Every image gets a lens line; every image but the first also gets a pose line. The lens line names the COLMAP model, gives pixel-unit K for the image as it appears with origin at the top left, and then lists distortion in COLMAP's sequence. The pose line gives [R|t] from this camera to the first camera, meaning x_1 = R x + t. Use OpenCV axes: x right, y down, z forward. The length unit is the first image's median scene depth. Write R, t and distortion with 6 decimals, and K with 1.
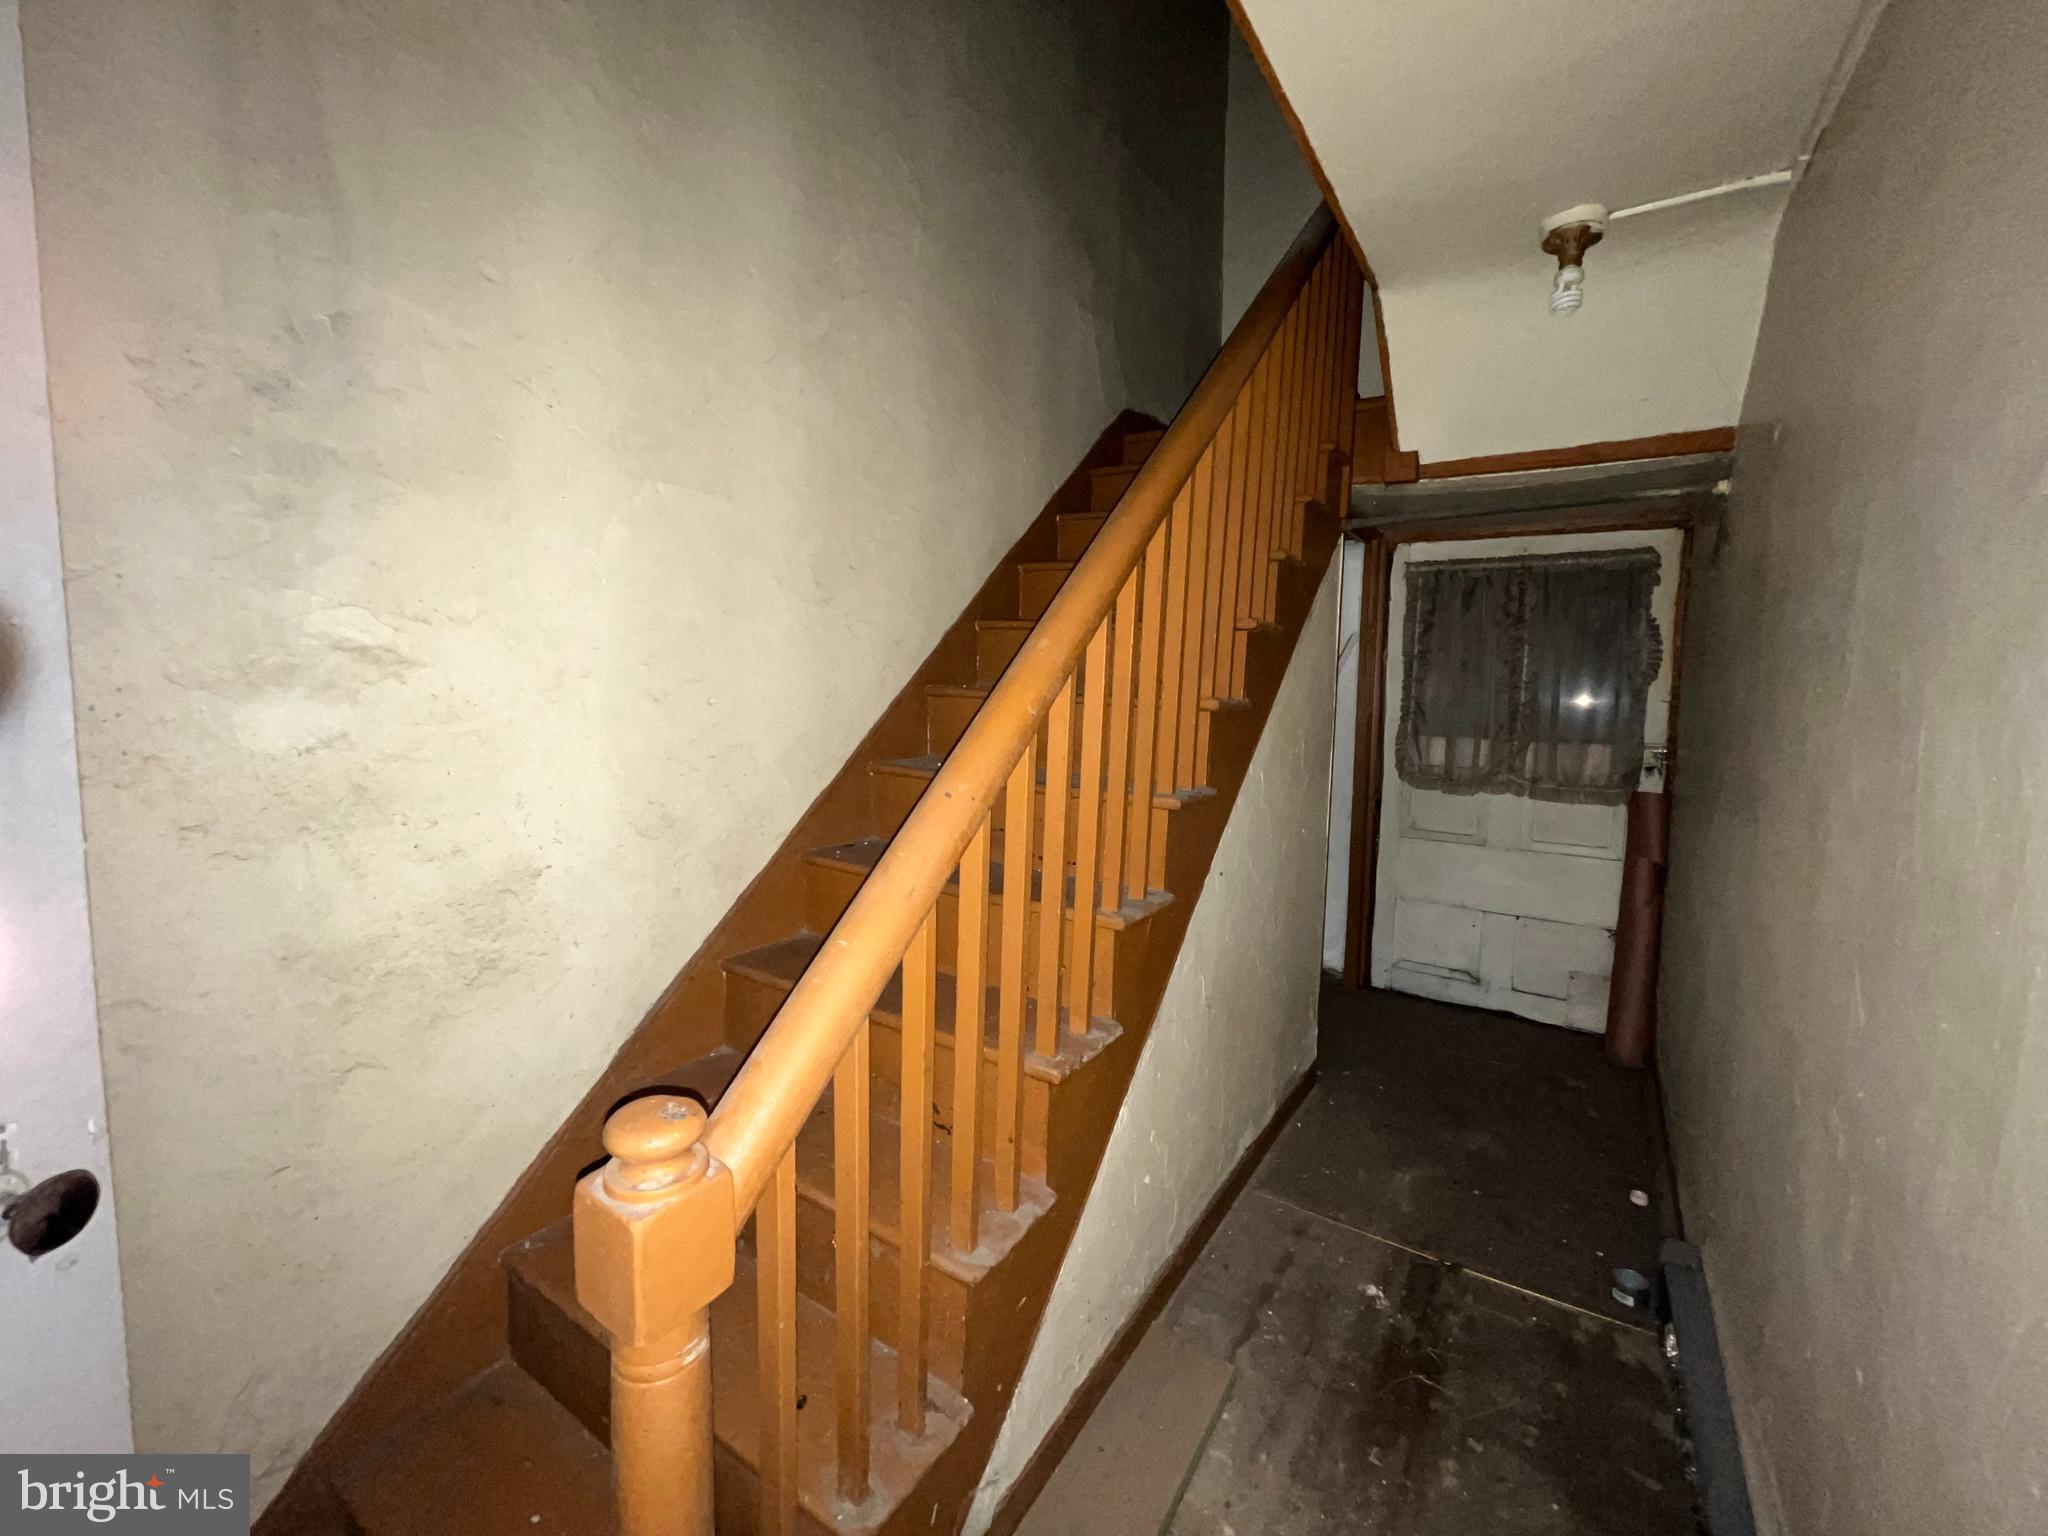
lens RADIAL K [[821.7, 0, 1026.5], [0, 821.7, 756.2], [0, 0, 1]] dist [-0.002139, -0.000250]
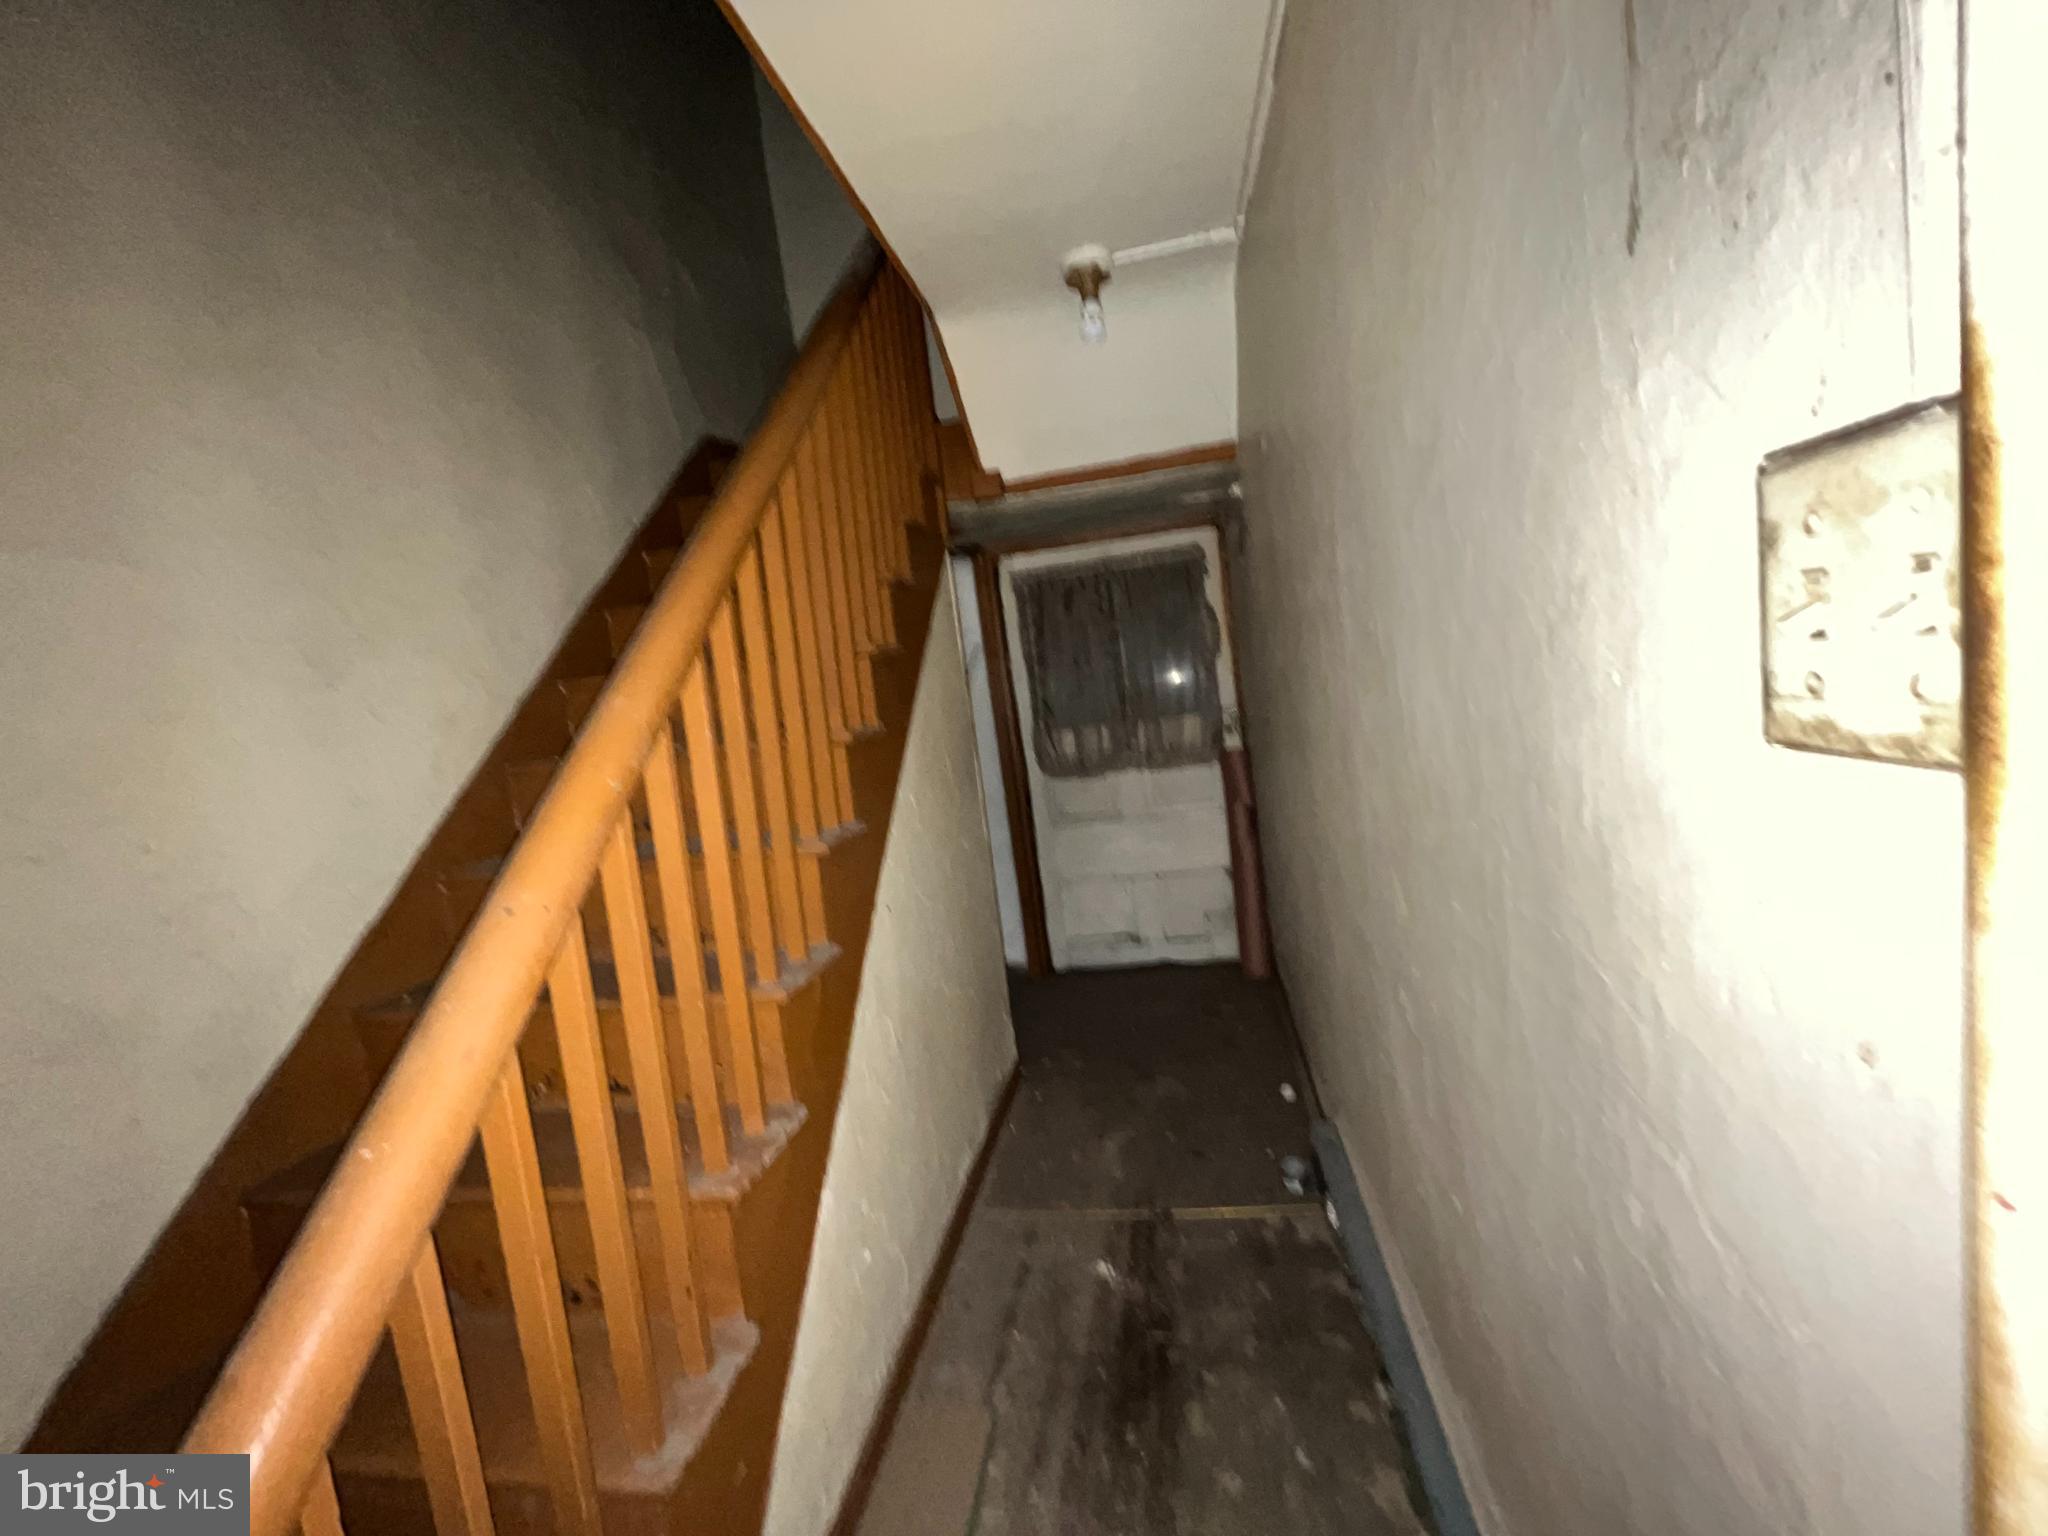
lens RADIAL K [[821.7, 0, 1026.5], [0, 821.7, 756.2], [0, 0, 1]] dist [-0.002139, -0.000250]
pose [[0.904122, -0.168467, 0.392660, 0.038506], [0.181085, 0.983455, 0.004982, -0.007177], [-0.387002, 0.066600, 0.919670, 0.043631]]
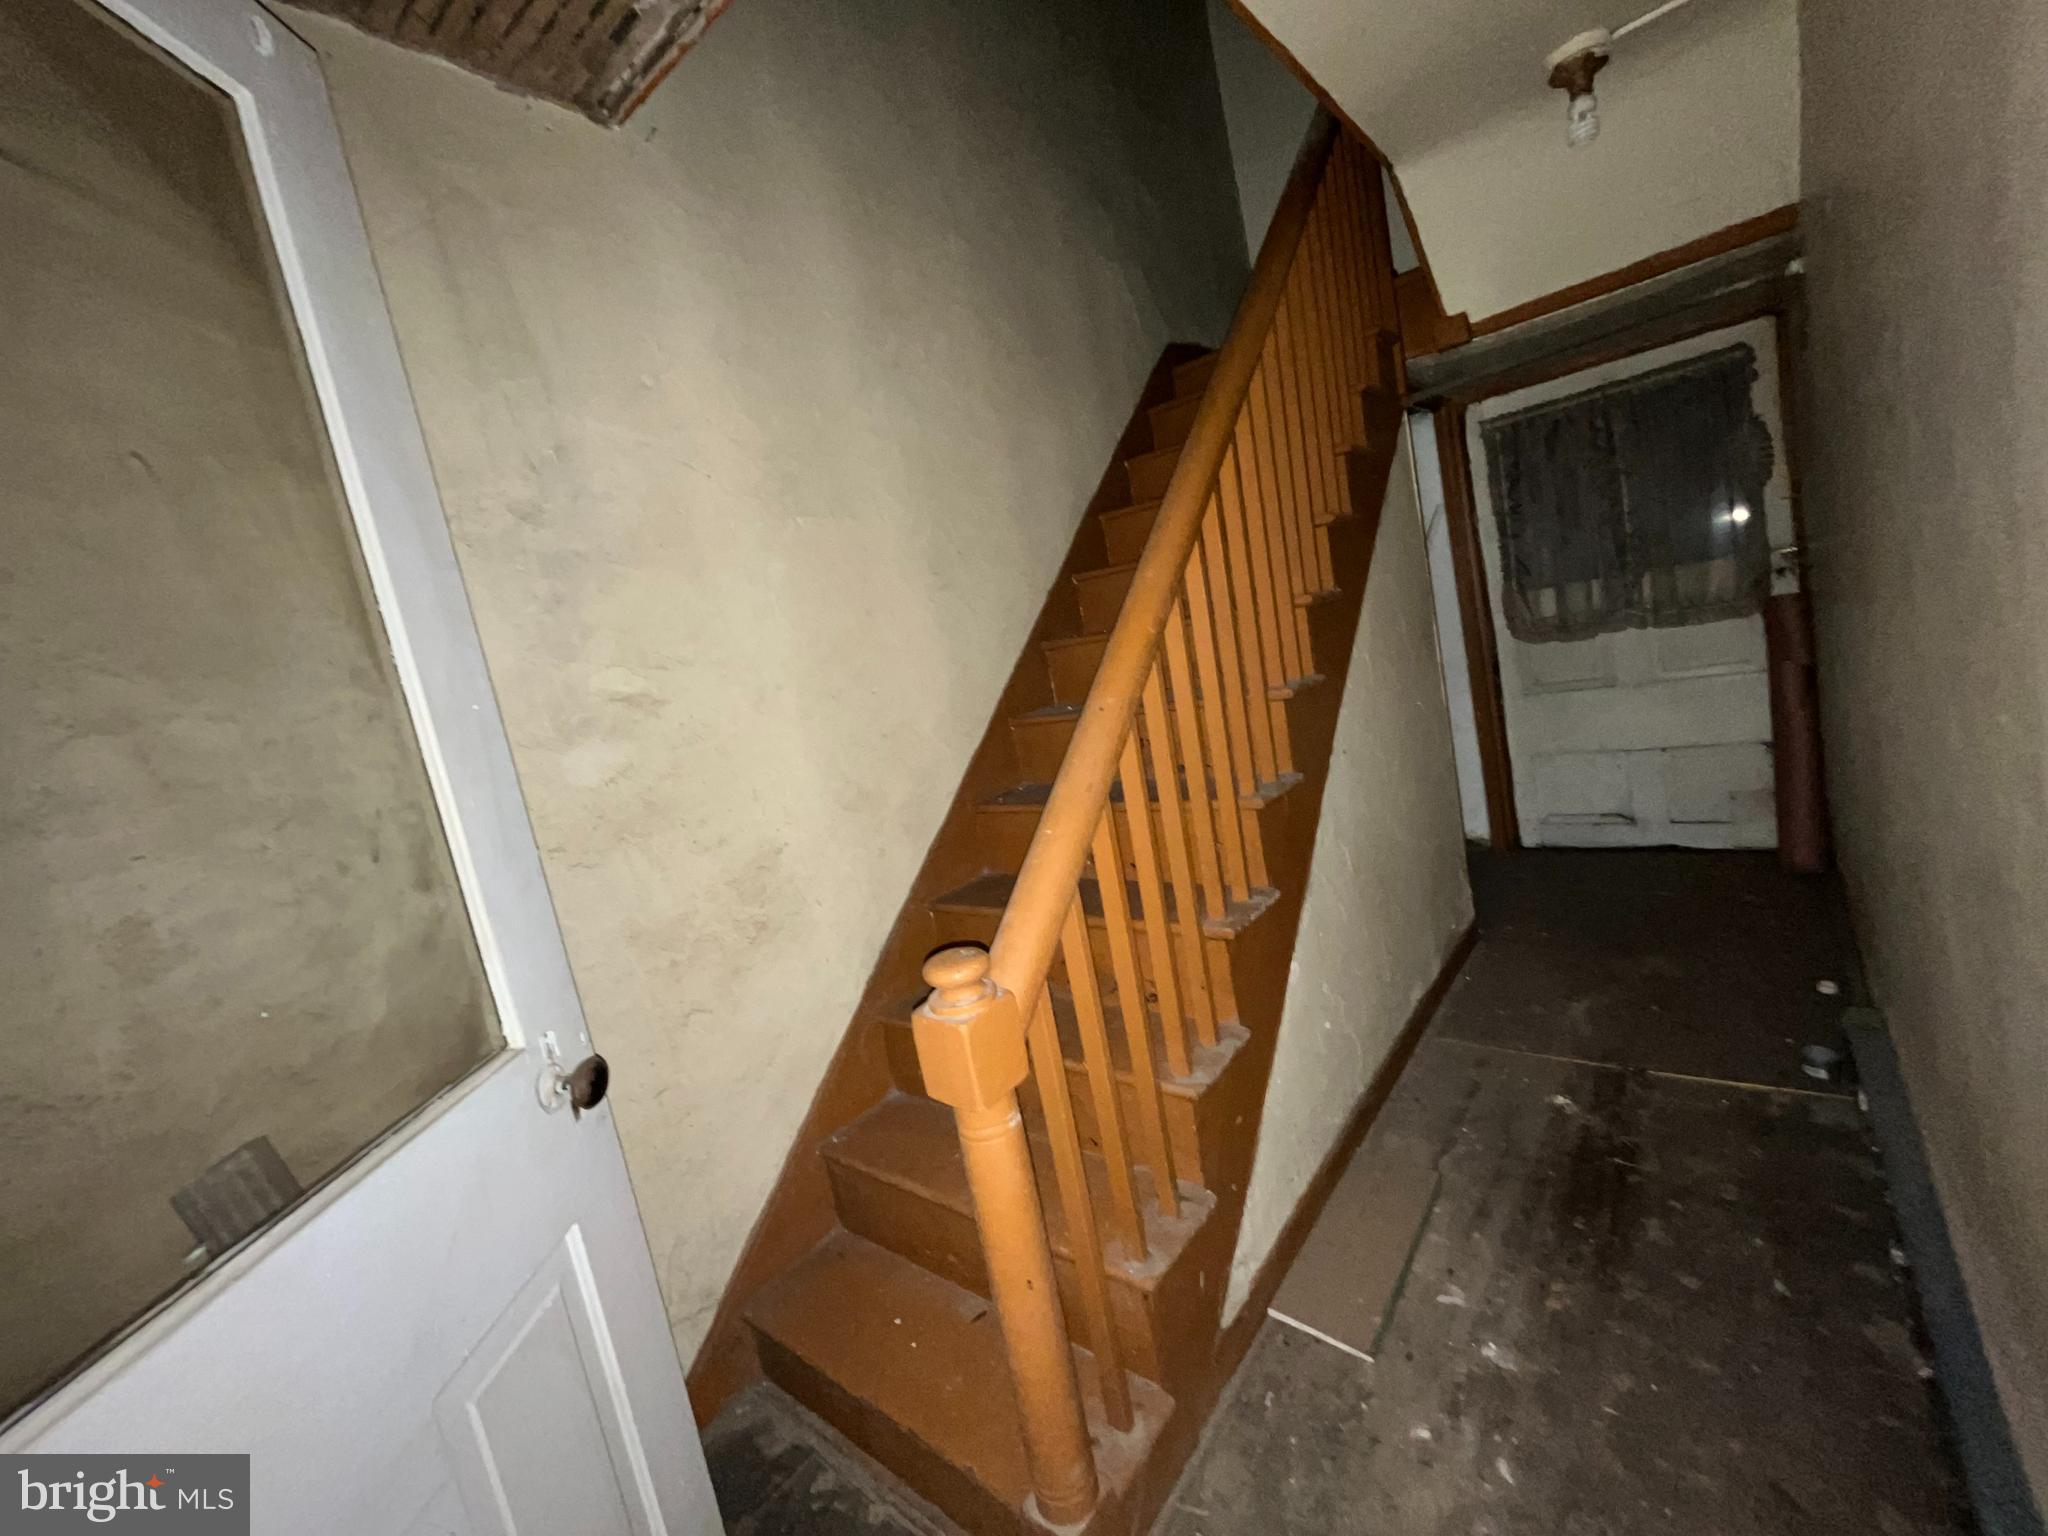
lens RADIAL K [[821.7, 0, 1026.5], [0, 821.7, 756.2], [0, 0, 1]] dist [-0.002139, -0.000250]
pose [[0.971132, -0.197092, -0.134376, -0.028932], [0.203108, 0.978617, 0.032496, 0.029935], [0.125098, -0.058851, 0.990397, -0.139998]]
